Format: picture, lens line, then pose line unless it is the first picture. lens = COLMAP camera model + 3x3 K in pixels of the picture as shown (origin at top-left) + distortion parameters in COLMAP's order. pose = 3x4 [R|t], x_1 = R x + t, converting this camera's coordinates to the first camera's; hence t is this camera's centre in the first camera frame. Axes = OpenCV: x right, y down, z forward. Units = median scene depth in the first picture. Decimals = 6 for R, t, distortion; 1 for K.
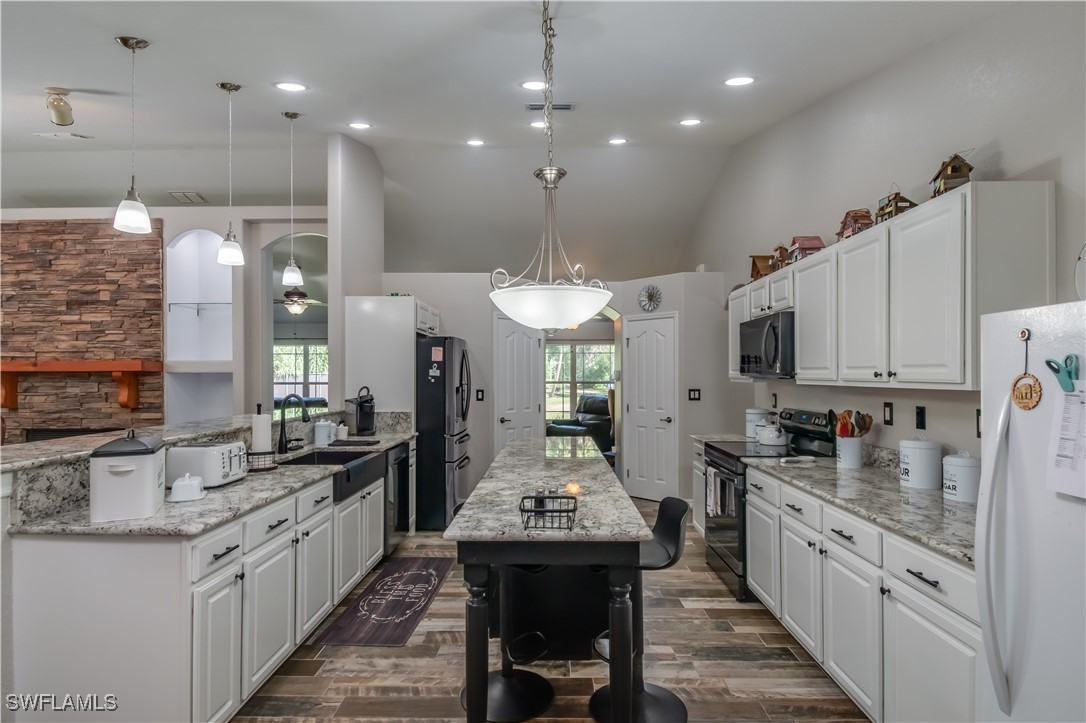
lens RADIAL K [[551.4, 0, 544.4], [0, 551.4, 369.4], [0, 0, 1]] dist [-0.002598, -0.001528]
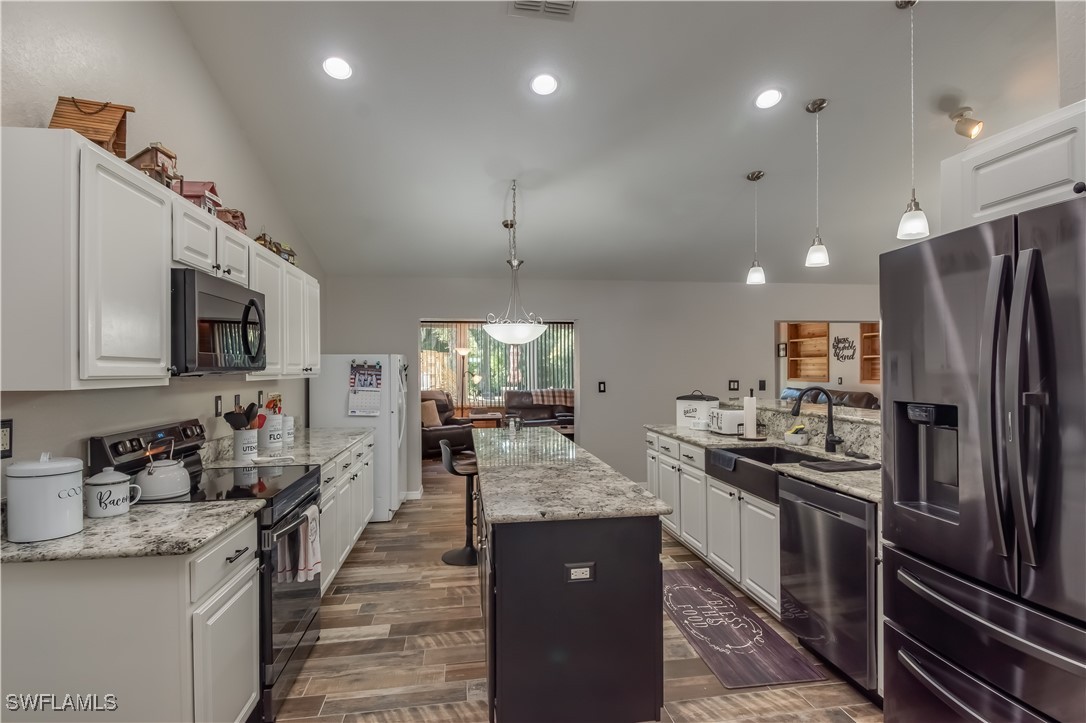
lens RADIAL K [[548.6, 0, 556.0], [0, 548.6, 376.3], [0, 0, 1]] dist [0.000251, -0.000967]
pose [[-0.982810, 0.009905, -0.184354, 0.171083], [0.009120, 0.999945, 0.005107, 0.022552], [0.184394, 0.003338, -0.982847, 2.221937]]
